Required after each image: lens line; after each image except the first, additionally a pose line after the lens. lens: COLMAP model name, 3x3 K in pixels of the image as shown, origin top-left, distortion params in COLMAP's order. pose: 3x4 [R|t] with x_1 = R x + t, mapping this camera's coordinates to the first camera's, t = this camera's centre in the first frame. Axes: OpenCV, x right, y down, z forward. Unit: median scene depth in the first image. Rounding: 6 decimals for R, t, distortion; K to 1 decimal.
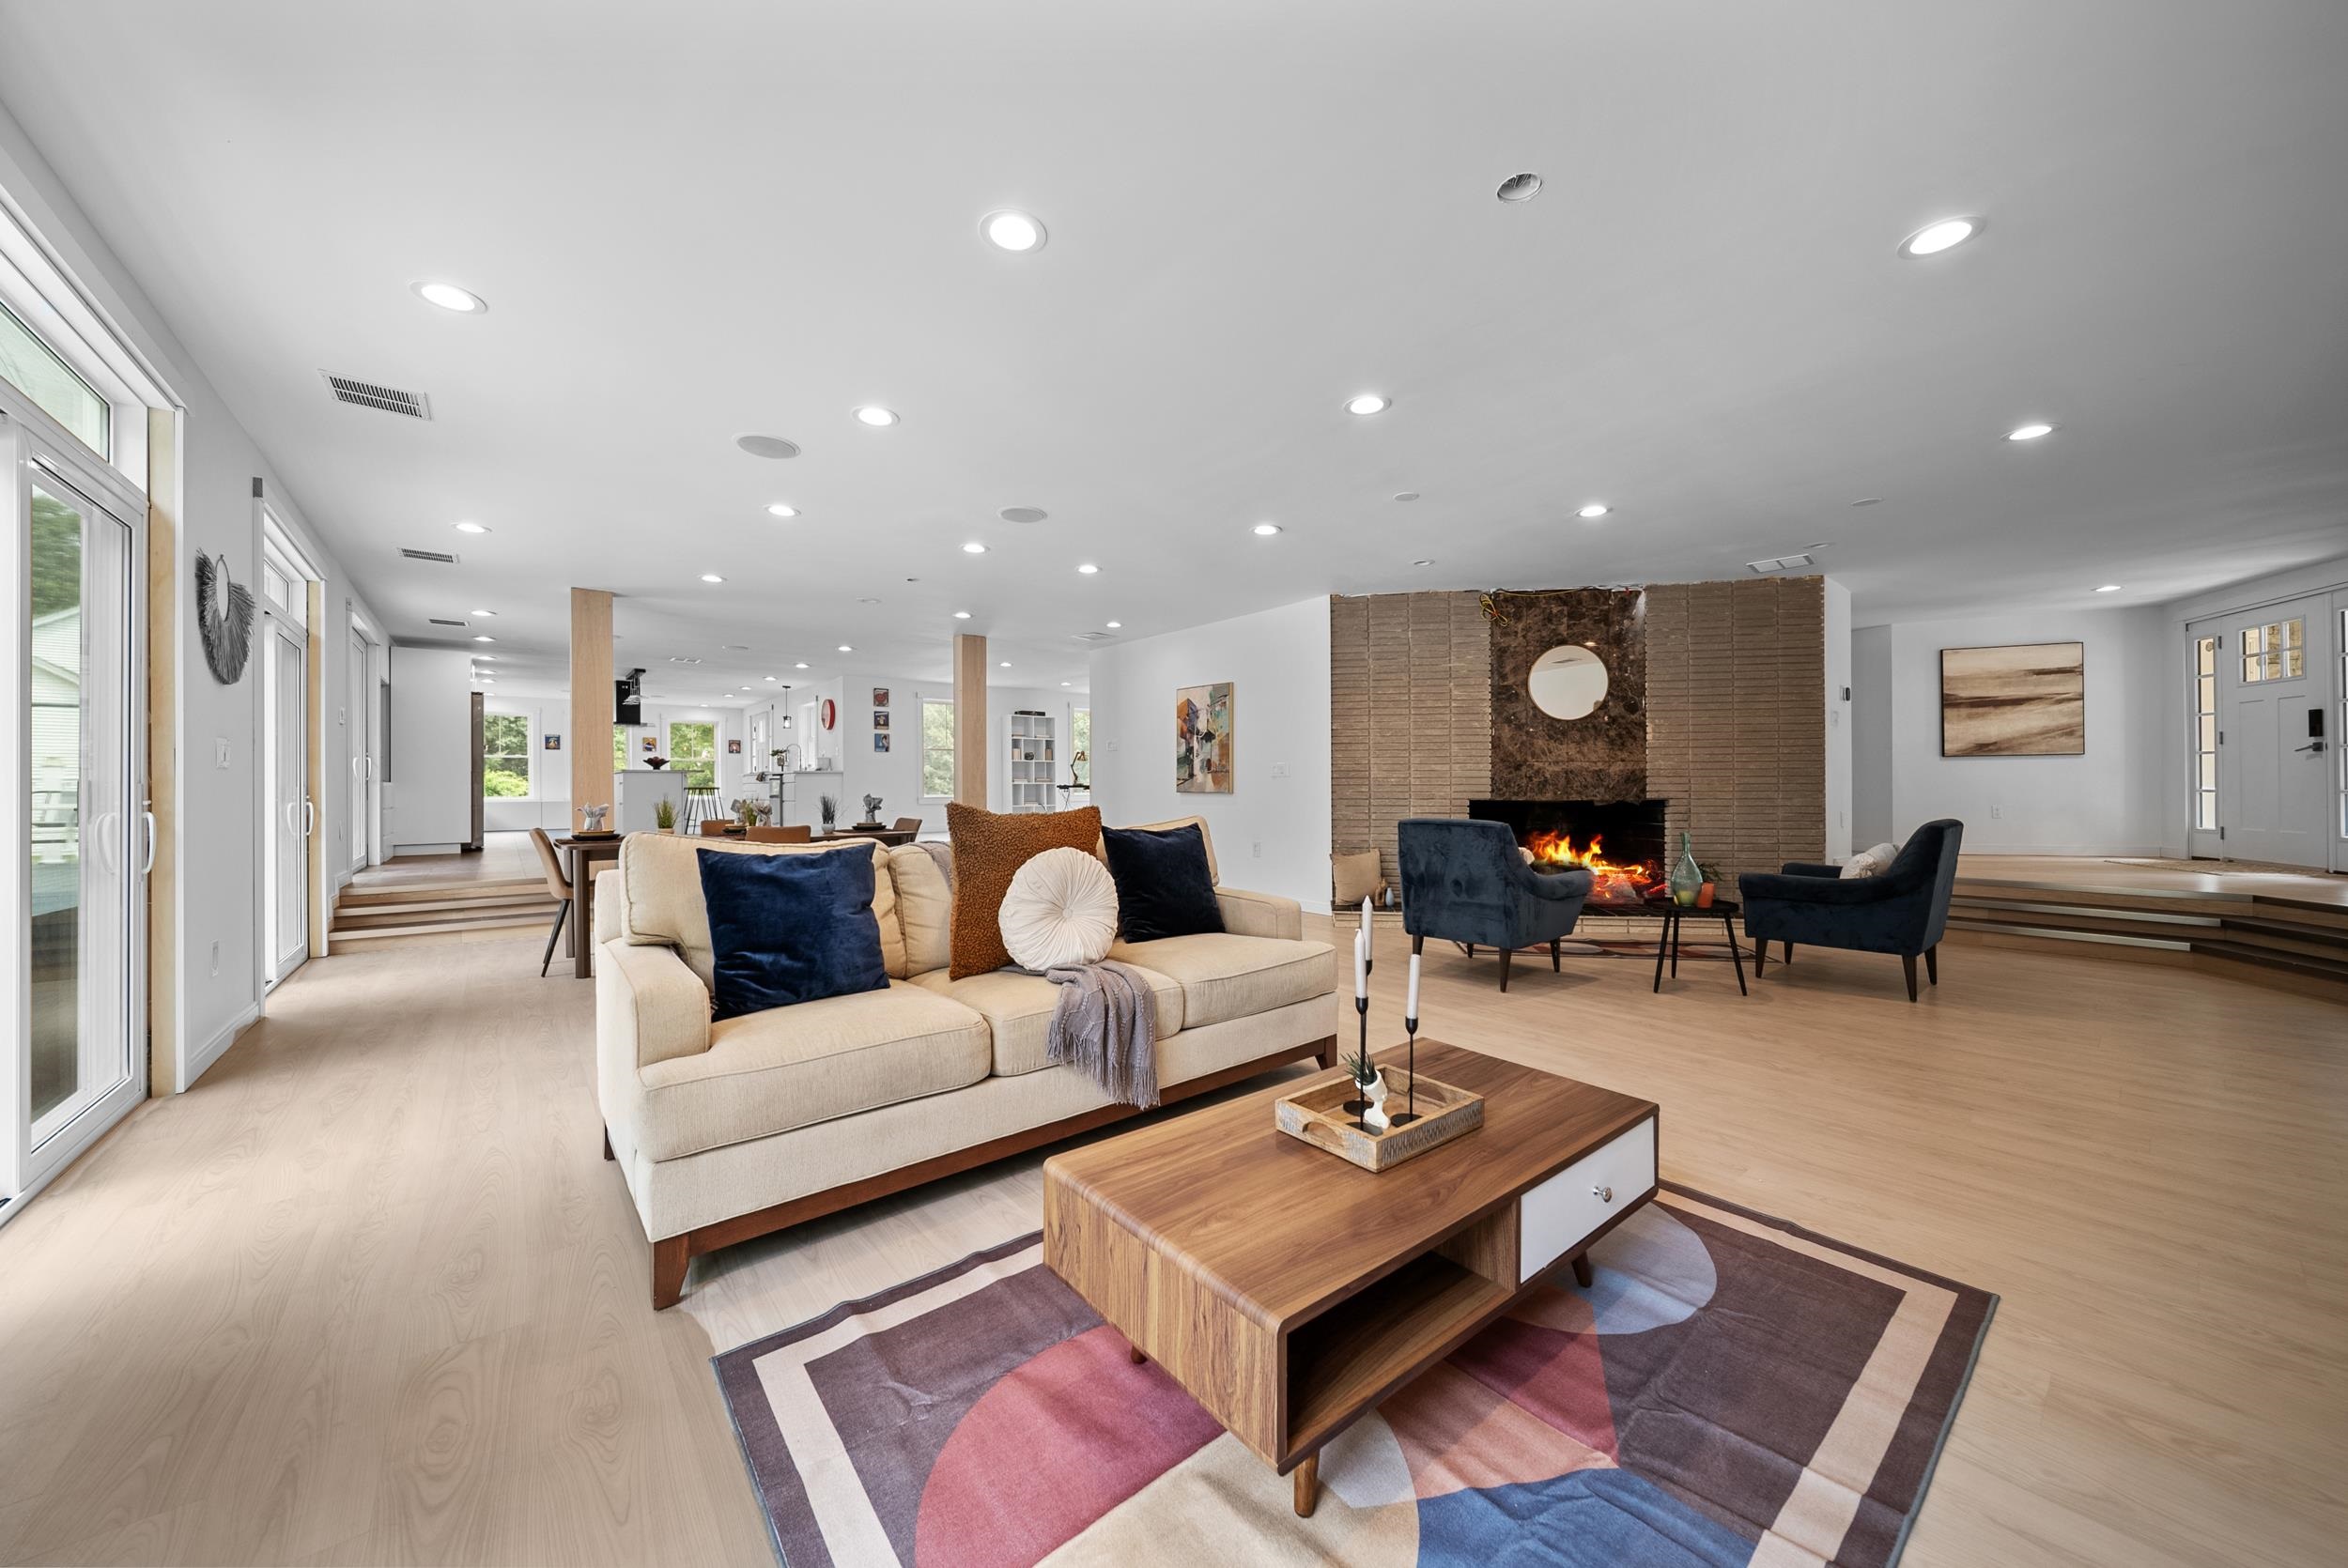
lens RADIAL K [[829.7, 0, 1178.0], [0, 829.7, 781.7], [0, 0, 1]] dist [-0.000140, -0.001363]
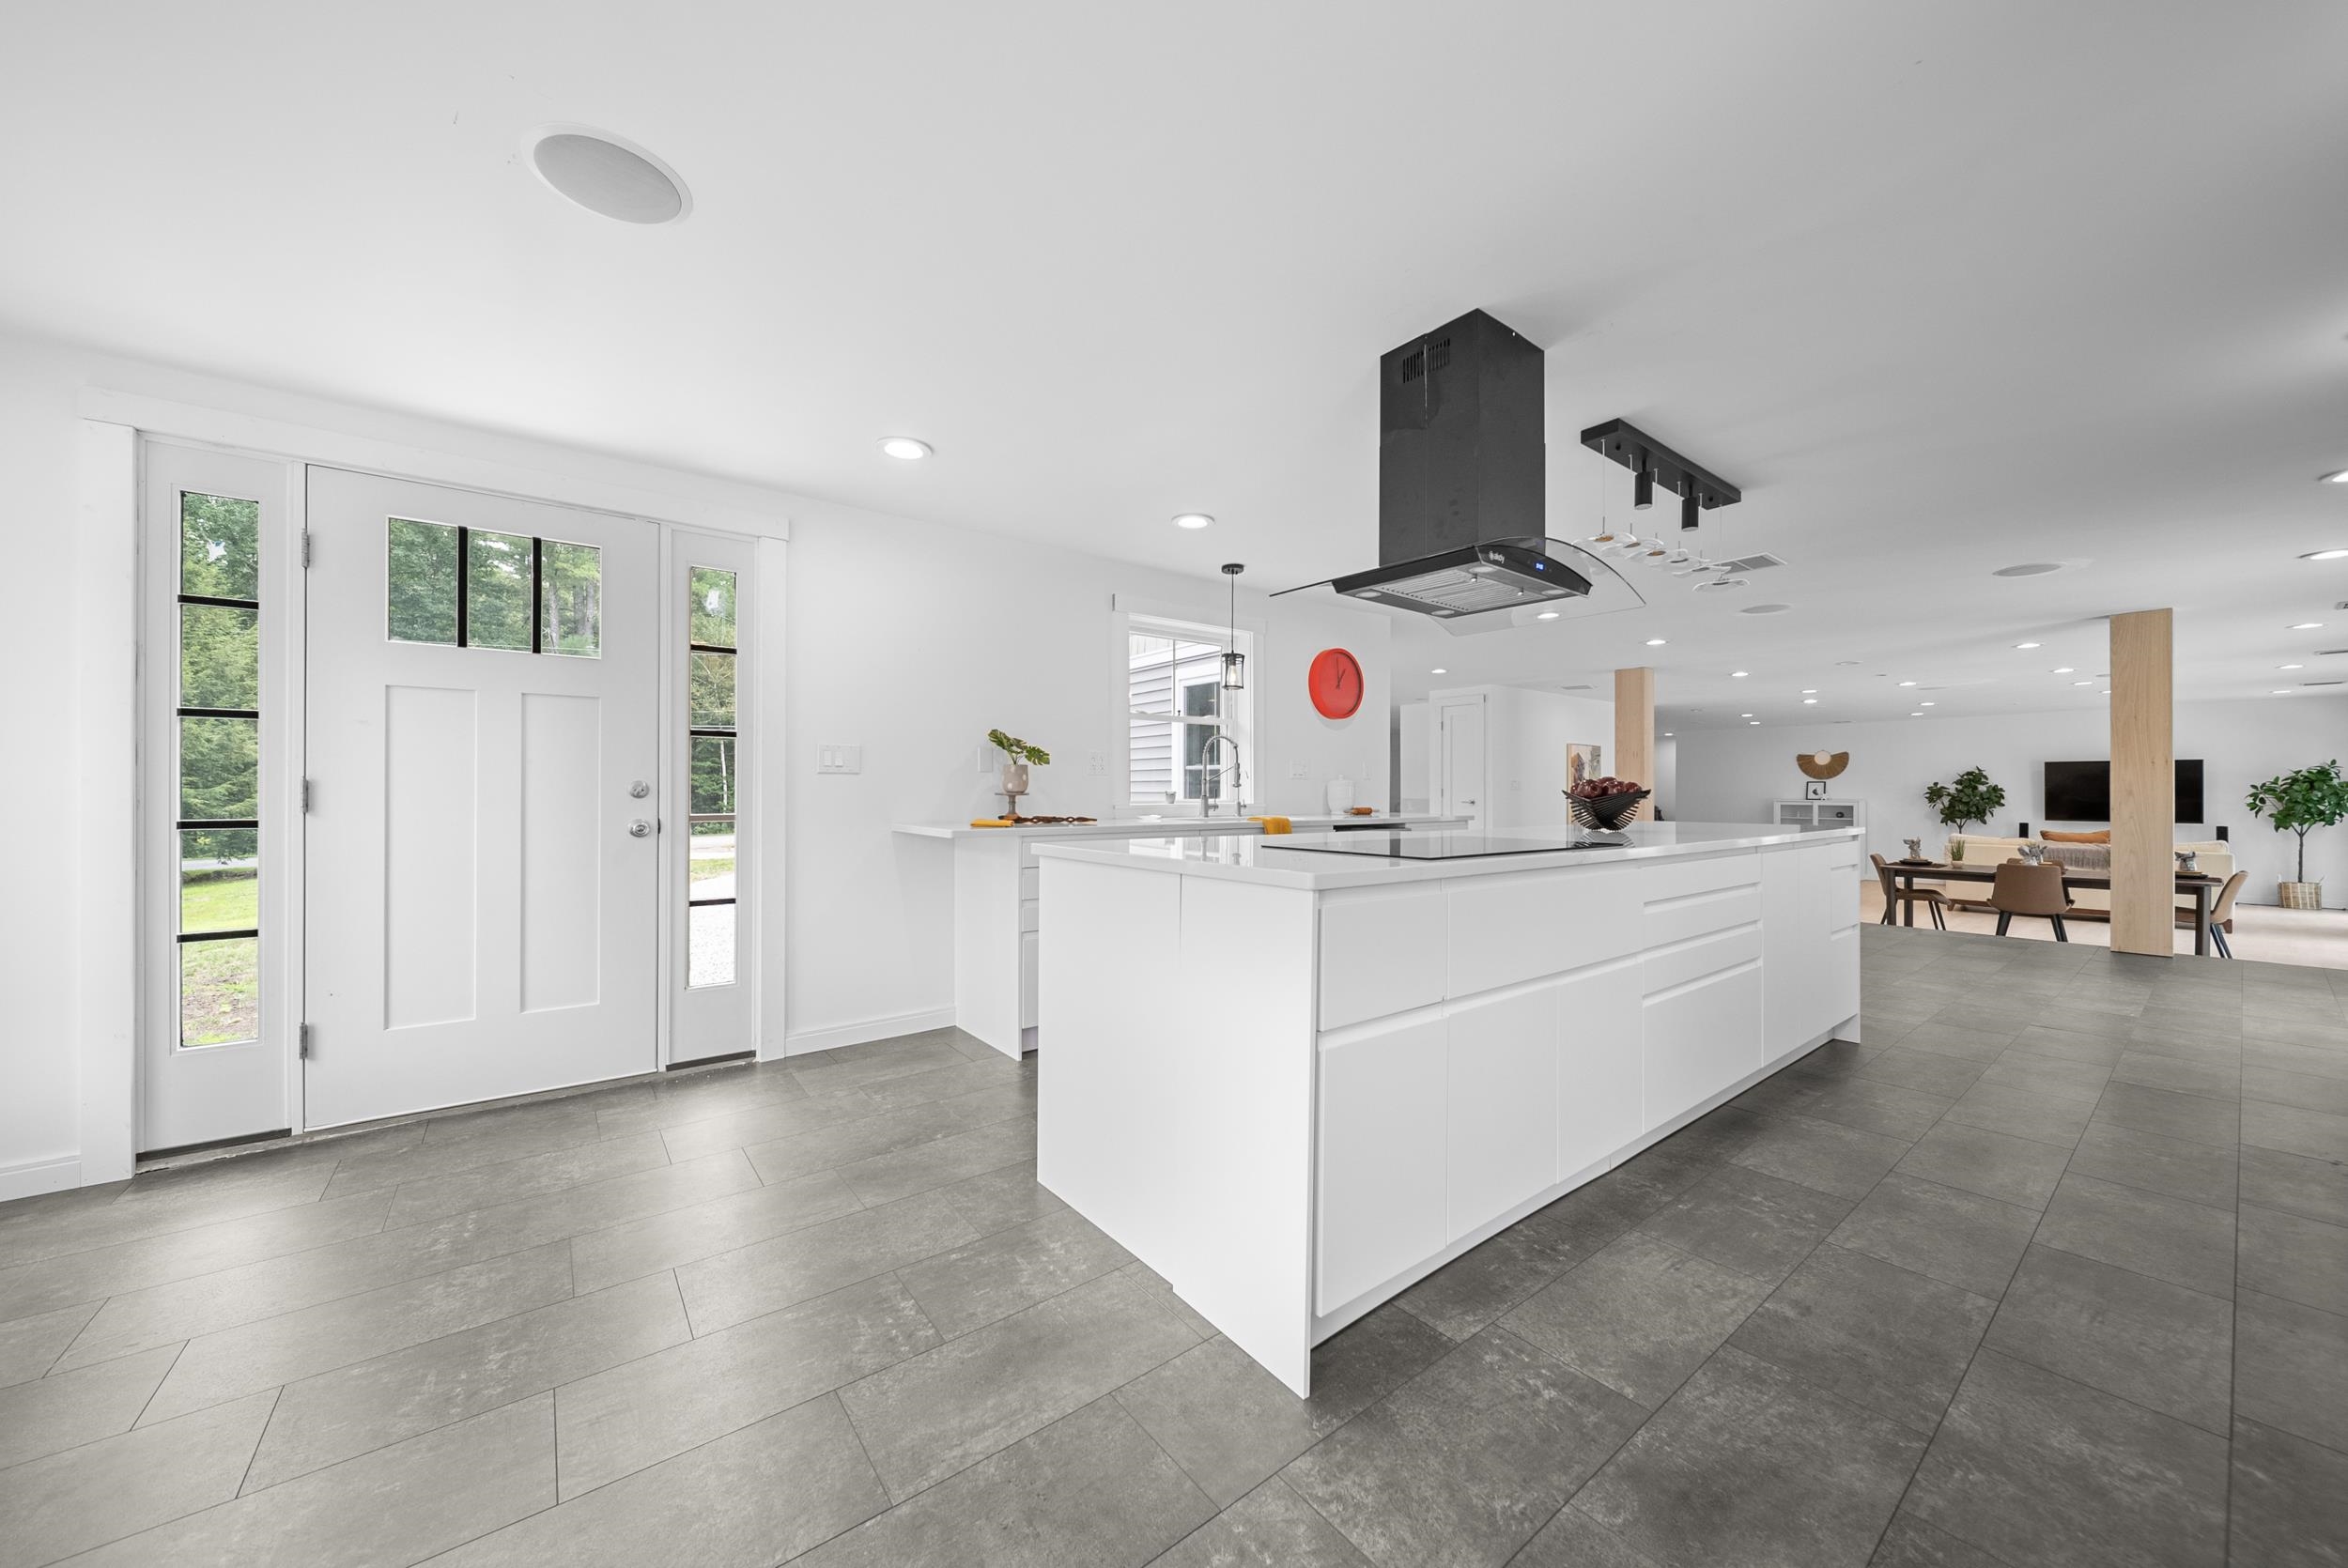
lens RADIAL K [[829.7, 0, 1171.6], [0, 829.7, 789.0], [0, 0, 1]] dist [-0.000140, -0.001363]
pose [[0.031490, 0.007521, 0.999476, -1.318178], [-0.007172, 0.999948, -0.007298, -0.031935], [-0.999478, -0.006939, 0.031542, 1.632836]]
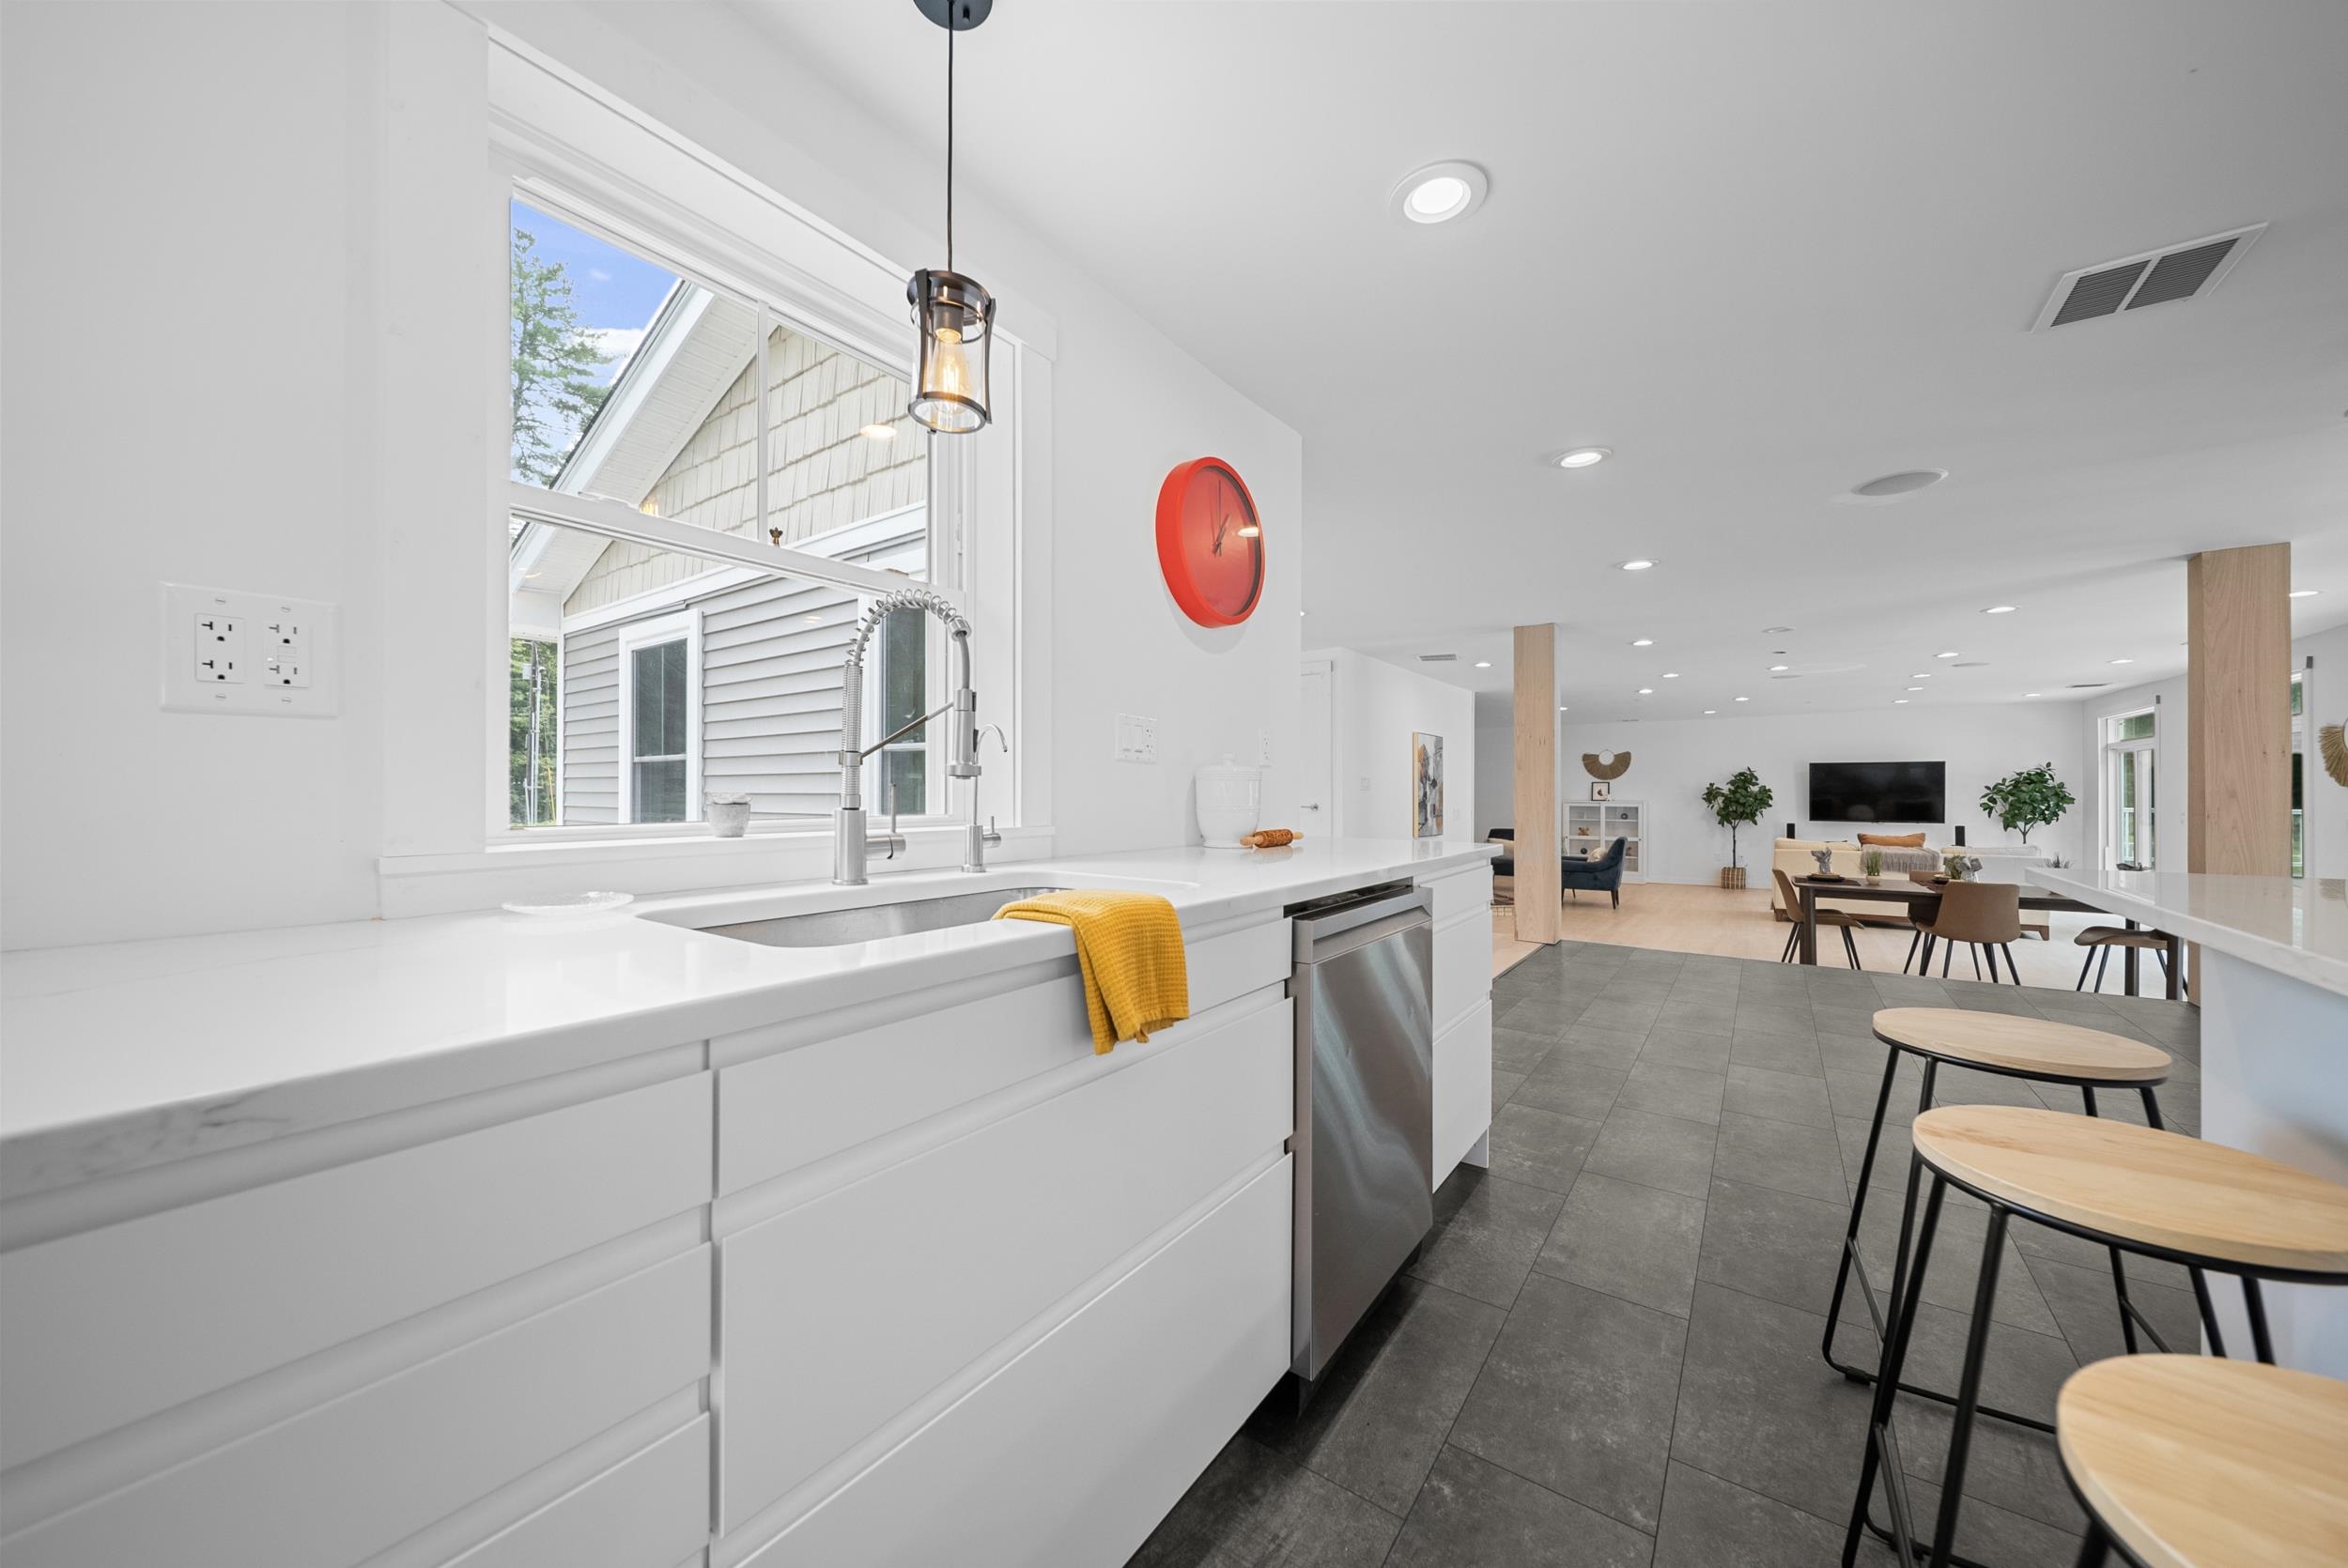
lens RADIAL K [[829.7, 0, 1173.7], [0, 829.7, 784.4], [0, 0, 1]] dist [-0.000140, -0.001363]
pose [[-0.260670, 0.013556, 0.965333, -0.916464], [-0.005627, 0.999863, -0.015560, -0.034288], [-0.965412, -0.009488, -0.260558, 1.609264]]
